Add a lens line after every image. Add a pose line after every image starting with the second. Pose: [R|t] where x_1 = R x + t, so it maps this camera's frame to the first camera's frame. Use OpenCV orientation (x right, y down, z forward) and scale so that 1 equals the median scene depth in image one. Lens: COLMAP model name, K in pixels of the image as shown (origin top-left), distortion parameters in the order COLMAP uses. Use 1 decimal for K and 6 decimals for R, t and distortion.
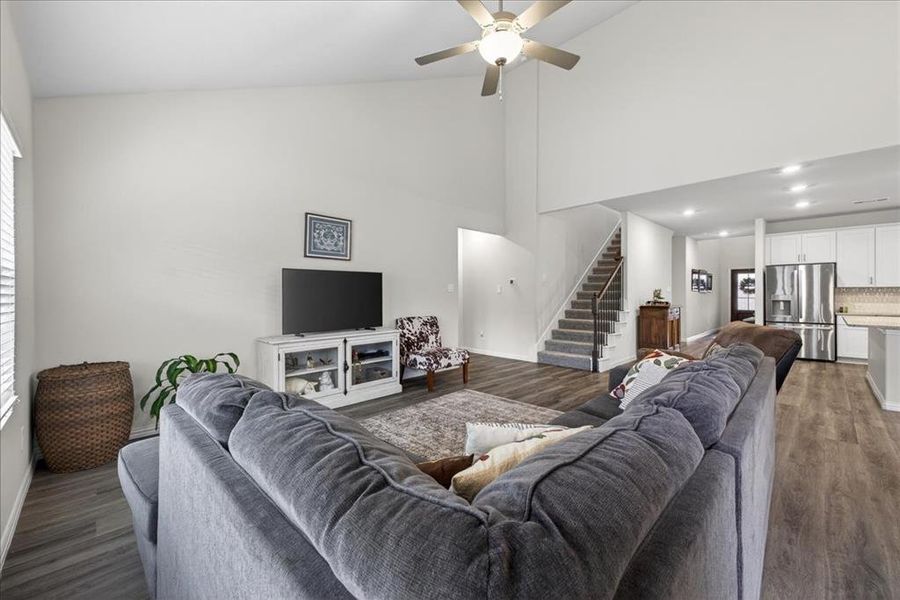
lens RADIAL K [[354.3, 0, 455.0], [0, 354.3, 290.4], [0, 0, 1]] dist [0.020273, -0.003847]
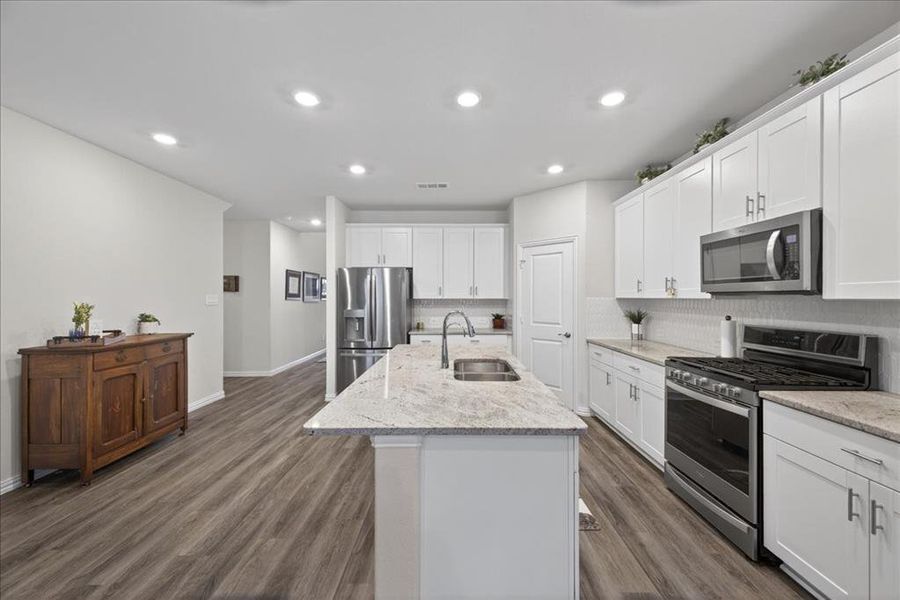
lens RADIAL K [[354.3, 0, 451.7], [0, 354.3, 297.1], [0, 0, 1]] dist [0.020273, -0.003847]
pose [[0.706566, -0.001847, 0.707645, 0.570357], [-0.004159, 0.999968, 0.006761, -0.018612], [-0.707635, -0.007720, 0.706536, 0.391114]]
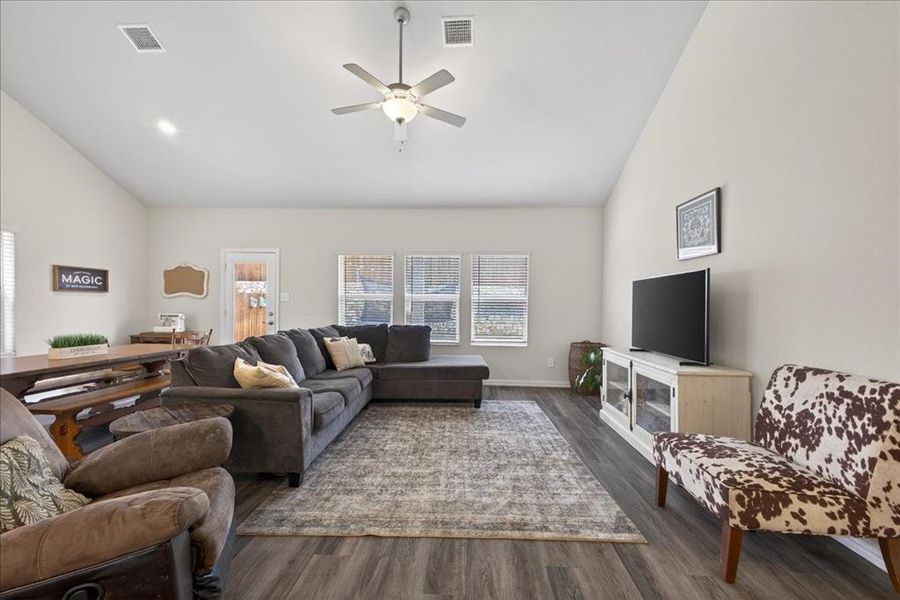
lens RADIAL K [[354.3, 0, 447.3], [0, 354.3, 305.2], [0, 0, 1]] dist [0.020273, -0.003847]
pose [[-0.743299, -0.002007, -0.668956, 0.315815], [0.000214, 0.999995, -0.003238, 0.006350], [0.668959, -0.002550, -0.743295, 0.765279]]
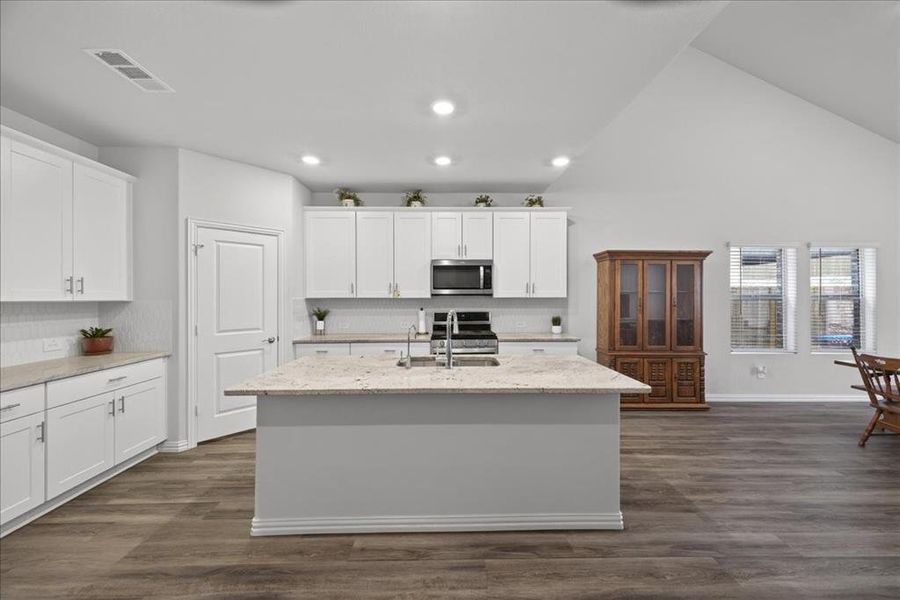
lens RADIAL K [[354.3, 0, 450.8], [0, 354.3, 295.7], [0, 0, 1]] dist [0.020273, -0.003847]
pose [[-0.722631, 0.003617, 0.691225, 0.572104], [-0.003542, 0.999954, -0.008935, -0.013771], [-0.691225, -0.008905, -0.722585, 0.909132]]
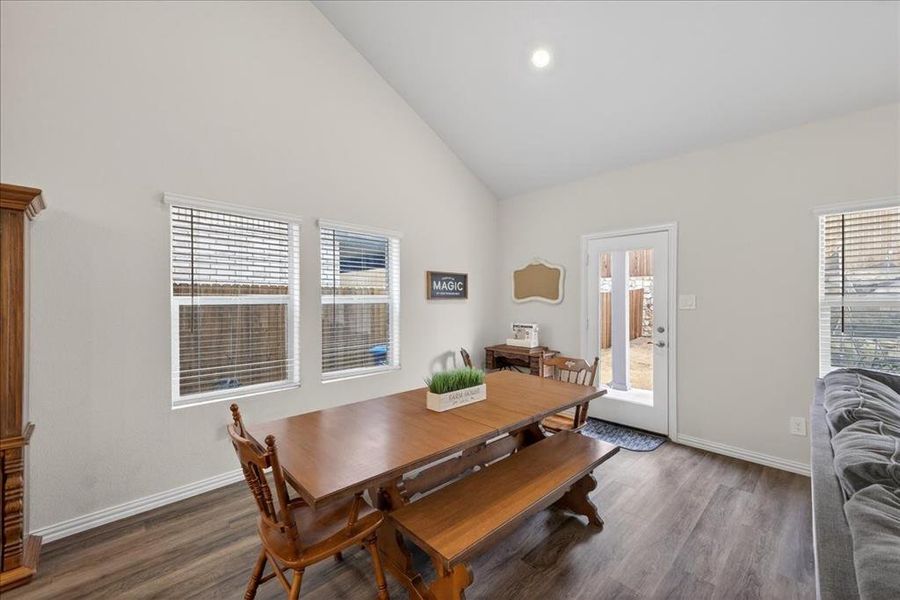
lens RADIAL K [[354.3, 0, 453.1], [0, 354.3, 299.8], [0, 0, 1]] dist [0.020273, -0.003847]
pose [[-0.999911, 0.004178, 0.012693, 0.360310], [0.004049, 0.999941, -0.010120, -0.015664], [-0.012734, -0.010068, -0.999868, 0.376440]]
